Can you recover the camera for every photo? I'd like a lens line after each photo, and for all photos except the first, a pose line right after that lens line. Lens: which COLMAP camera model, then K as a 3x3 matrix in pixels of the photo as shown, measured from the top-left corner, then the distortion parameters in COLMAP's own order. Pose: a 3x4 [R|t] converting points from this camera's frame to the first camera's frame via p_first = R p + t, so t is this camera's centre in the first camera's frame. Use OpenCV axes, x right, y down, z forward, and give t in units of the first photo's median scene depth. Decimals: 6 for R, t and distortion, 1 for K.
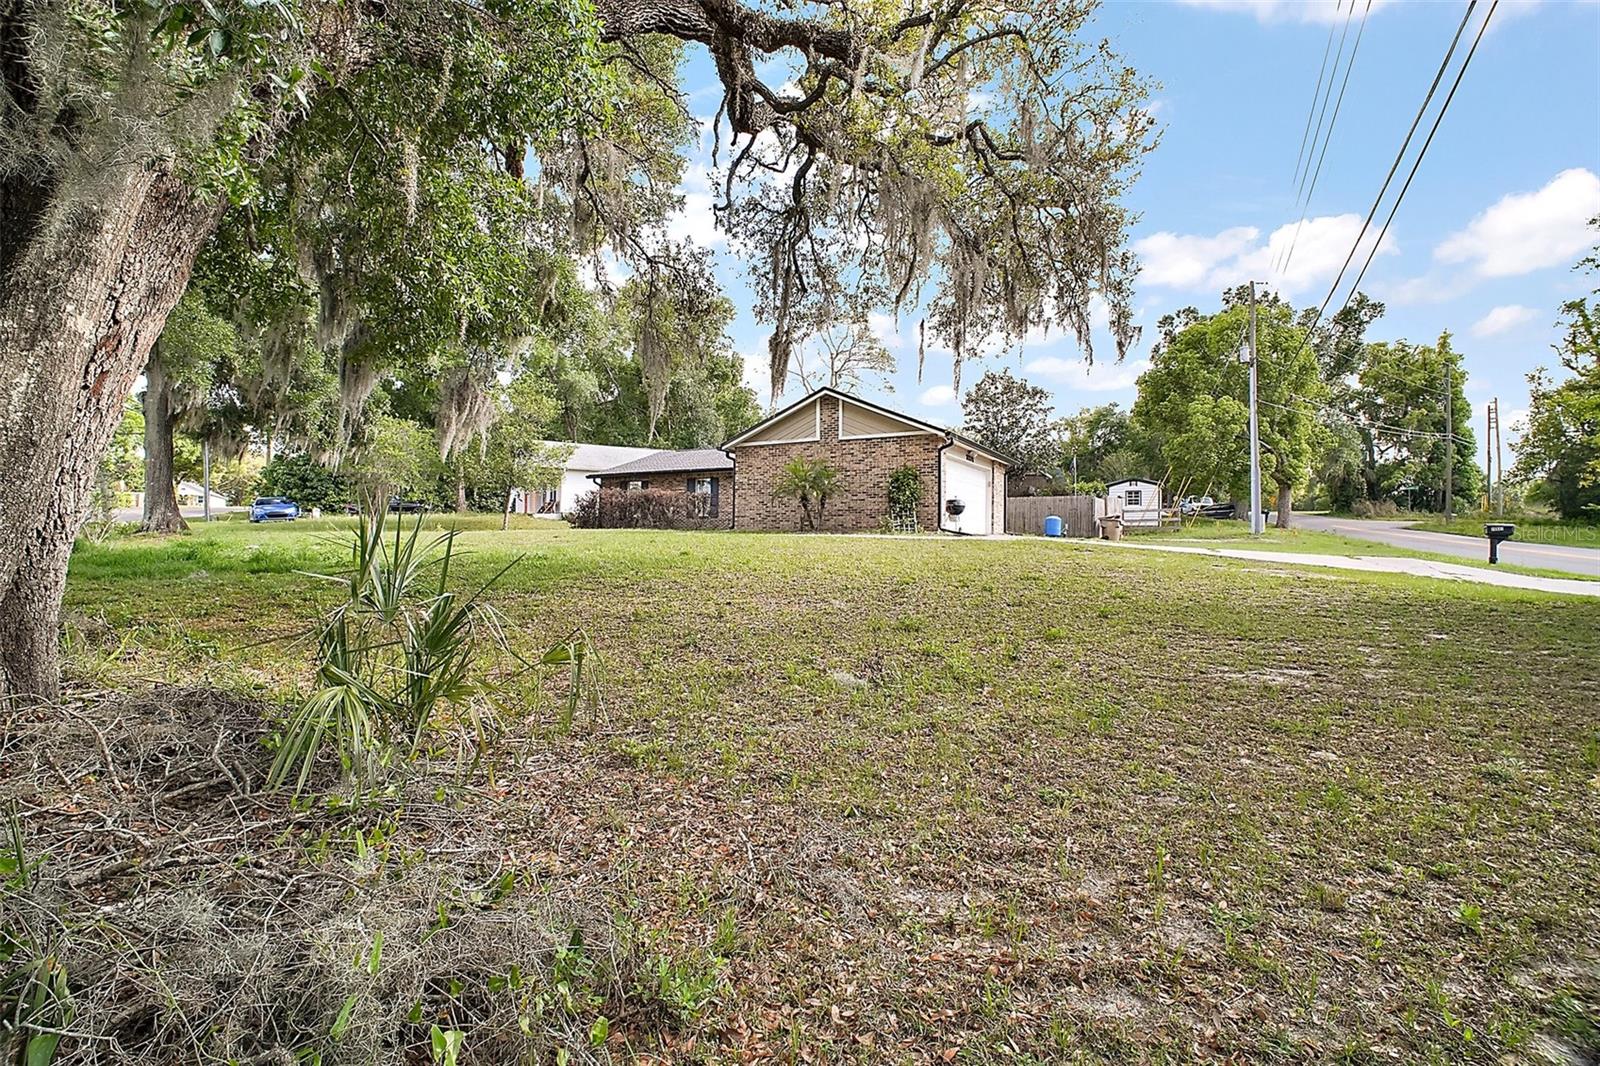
lens RADIAL K [[738.0, 0, 792.6], [0, 738.0, 516.4], [0, 0, 1]] dist [0.000883, -0.006191]
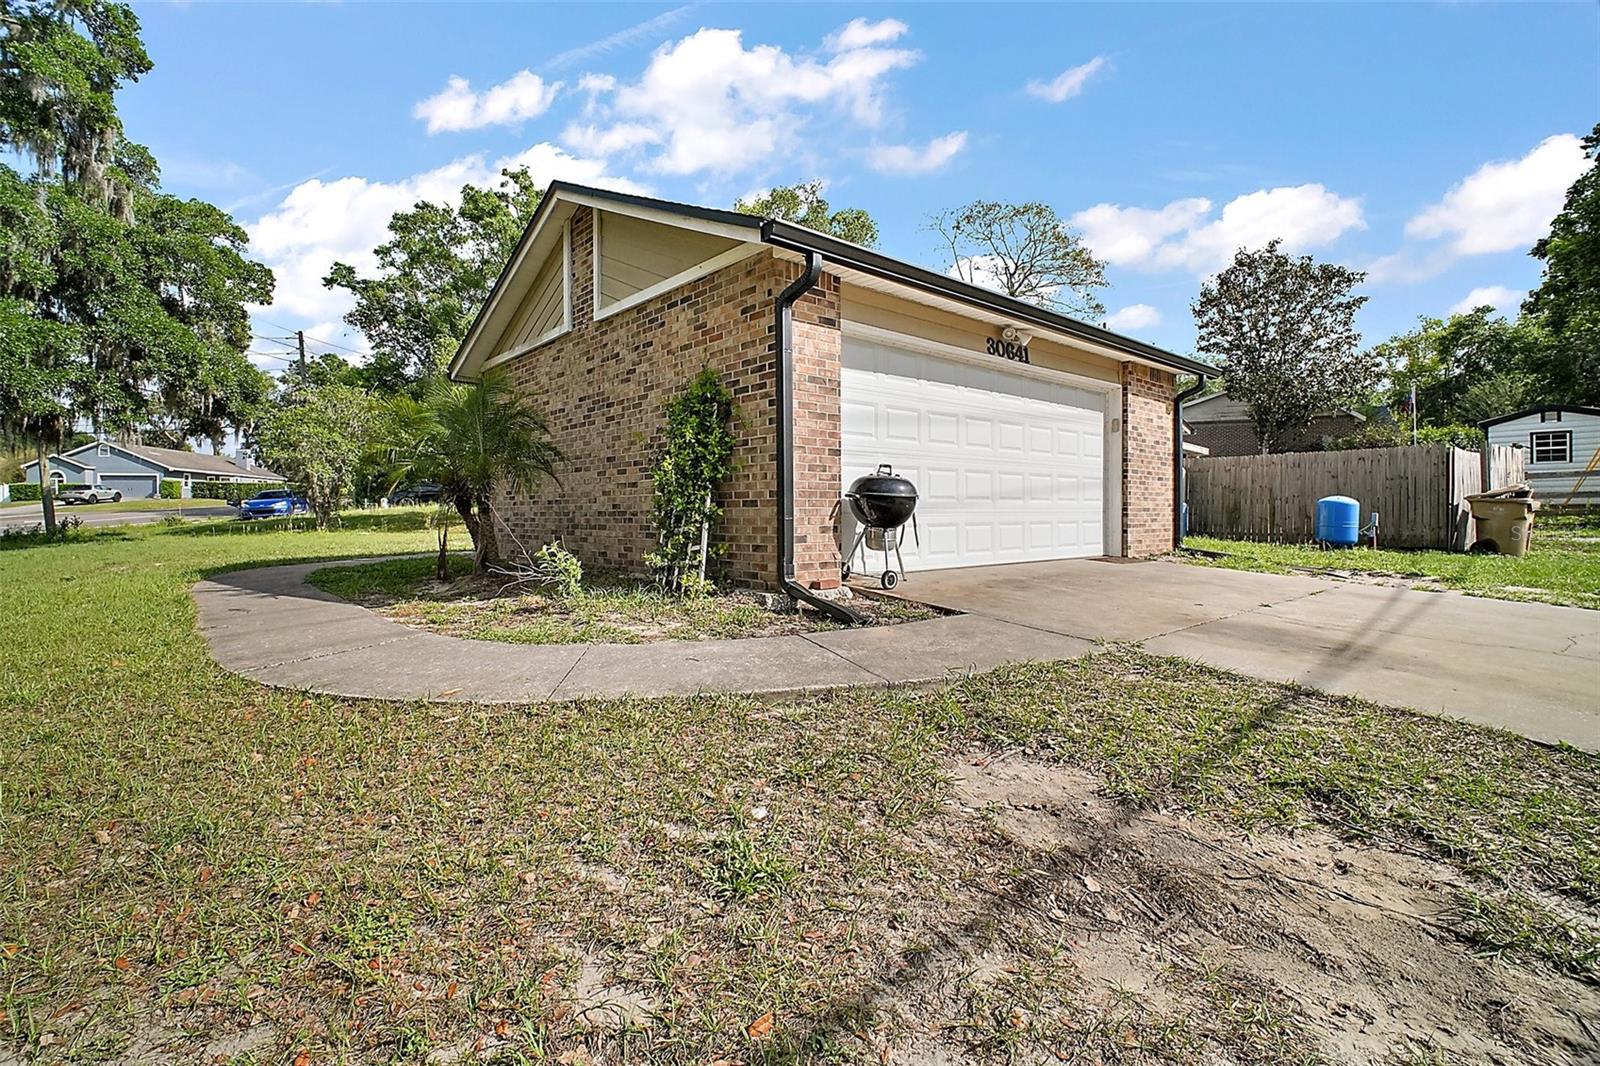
lens RADIAL K [[738.0, 0, 792.6], [0, 738.0, 516.4], [0, 0, 1]] dist [0.000883, -0.006191]
pose [[0.942716, -0.012003, -0.333381, 0.157150], [0.025852, 0.998976, 0.037134, -0.010497], [0.332593, -0.043625, 0.942061, 0.389385]]
